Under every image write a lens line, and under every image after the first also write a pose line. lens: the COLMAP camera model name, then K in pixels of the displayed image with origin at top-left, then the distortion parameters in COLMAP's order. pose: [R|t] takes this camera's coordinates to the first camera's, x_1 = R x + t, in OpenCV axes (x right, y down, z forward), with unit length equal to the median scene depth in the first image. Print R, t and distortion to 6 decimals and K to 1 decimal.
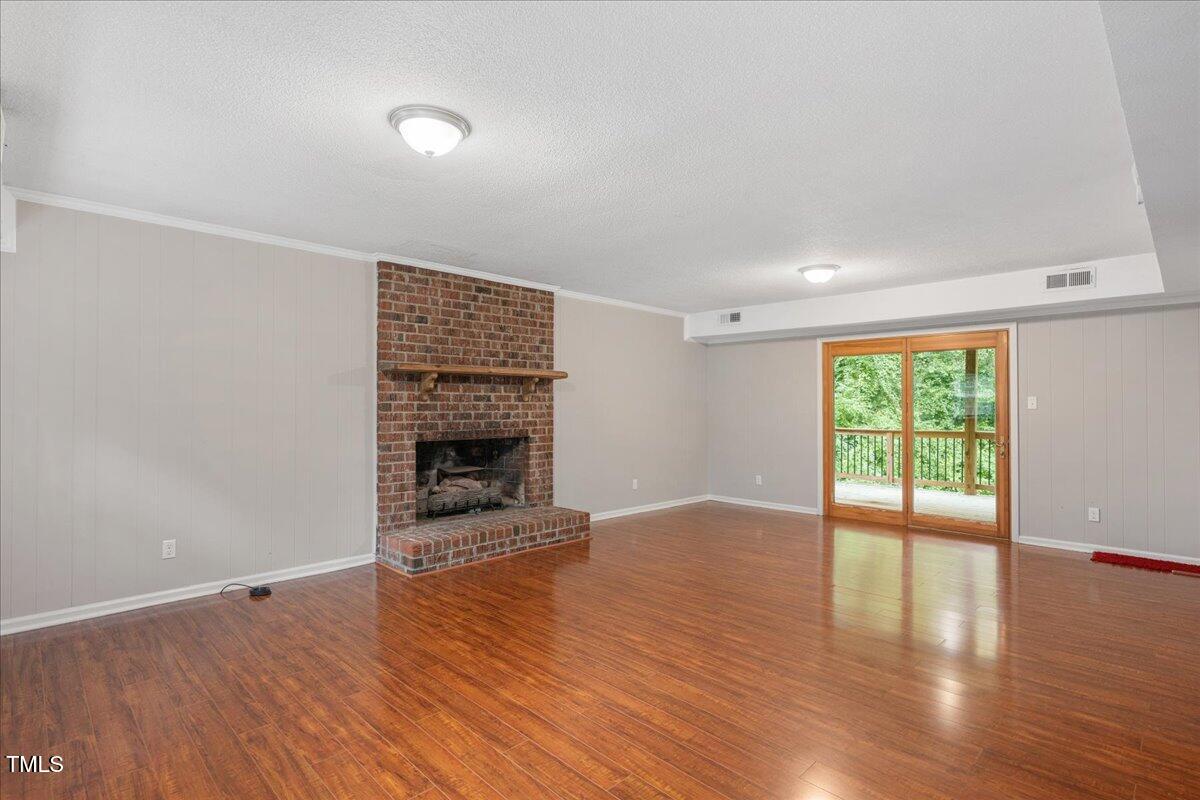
lens RADIAL K [[537.9, 0, 594.5], [0, 537.9, 405.6], [0, 0, 1]] dist [-0.000931, 0.000024]
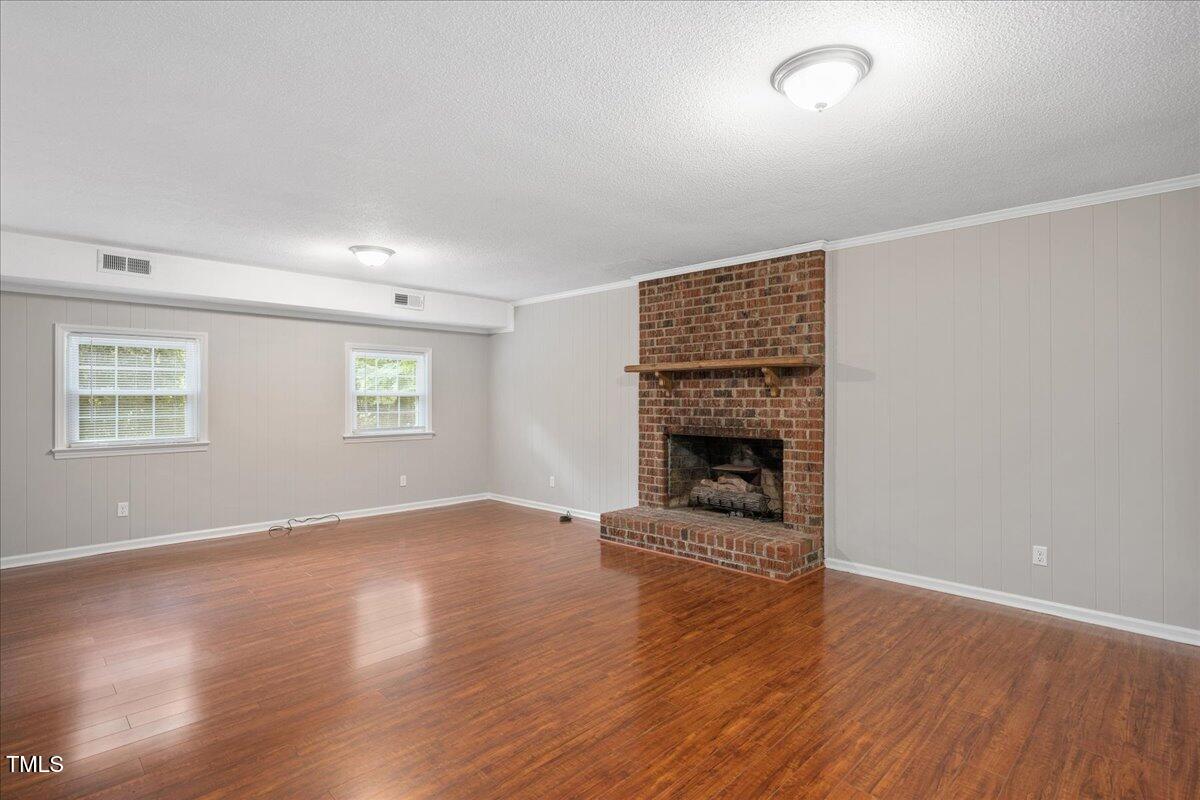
lens RADIAL K [[537.9, 0, 594.5], [0, 537.9, 405.6], [0, 0, 1]] dist [-0.000931, 0.000024]
pose [[0.102435, 0.007307, -0.994713, 0.711721], [-0.004293, 0.999967, 0.006903, 0.001658], [0.994730, 0.003563, 0.102463, 0.687260]]
